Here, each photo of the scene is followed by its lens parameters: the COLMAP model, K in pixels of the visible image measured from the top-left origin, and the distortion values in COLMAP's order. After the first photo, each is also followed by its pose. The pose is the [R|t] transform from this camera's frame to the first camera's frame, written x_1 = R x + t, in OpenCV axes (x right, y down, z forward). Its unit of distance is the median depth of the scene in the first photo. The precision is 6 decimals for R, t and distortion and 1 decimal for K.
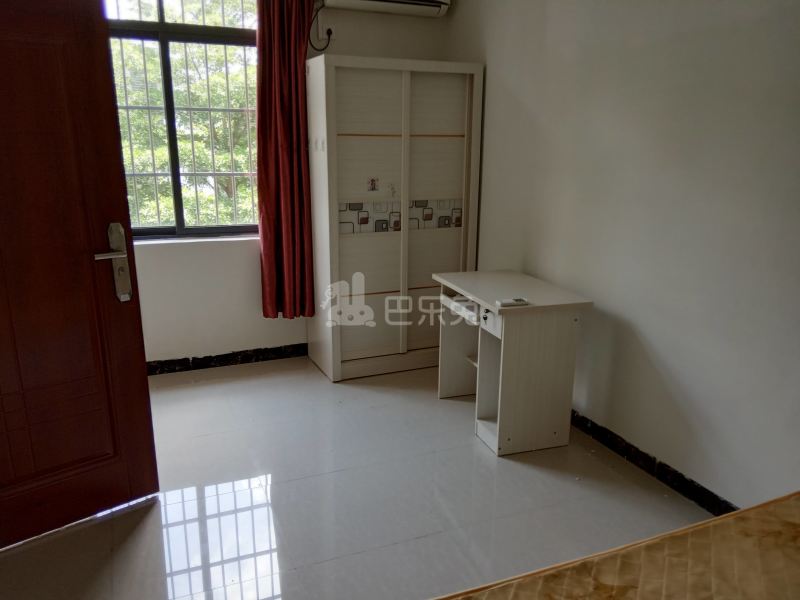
lens RADIAL K [[647.6, 0, 400.0], [0, 647.6, 300.0], [0, 0, 1]] dist [0.052878, -0.012974]
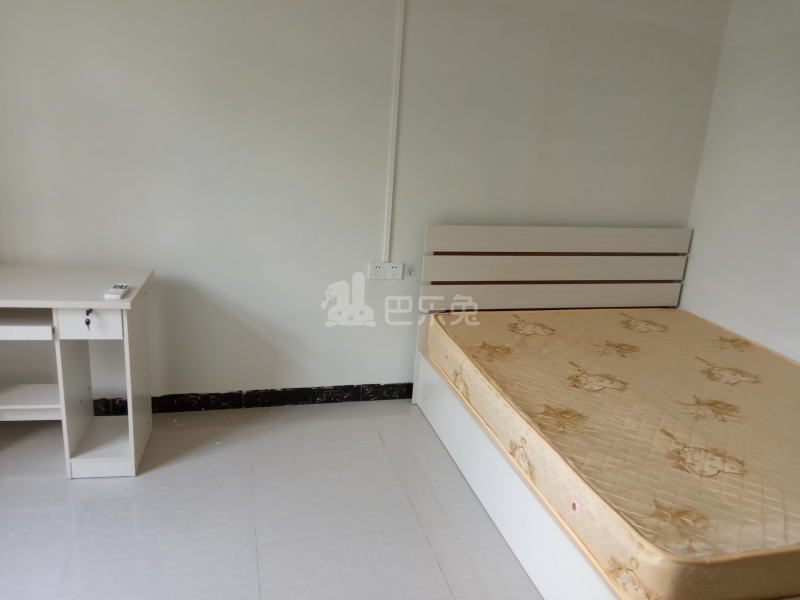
lens RADIAL K [[647.6, 0, 400.0], [0, 647.6, 300.0], [0, 0, 1]] dist [0.052878, -0.012974]
pose [[0.146422, -0.280978, 0.948479, -0.570214], [0.179401, 0.950456, 0.253869, -0.134026], [-0.972819, 0.132986, 0.189575, 0.525253]]
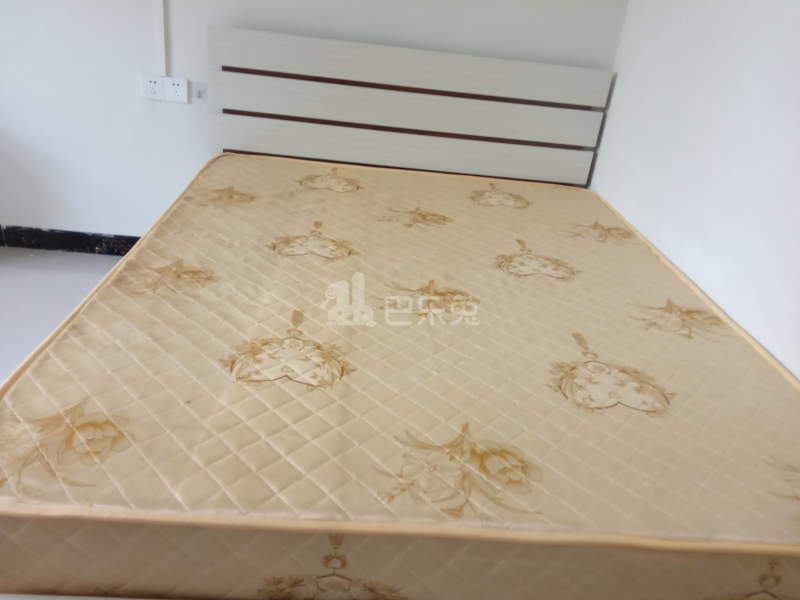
lens RADIAL K [[647.6, 0, 400.0], [0, 647.6, 300.0], [0, 0, 1]] dist [0.052878, -0.012974]
pose [[0.363583, -0.372510, 0.853841, -0.228531], [0.124315, 0.927773, 0.351829, 0.088066], [-0.923230, -0.021774, 0.383631, 0.139309]]
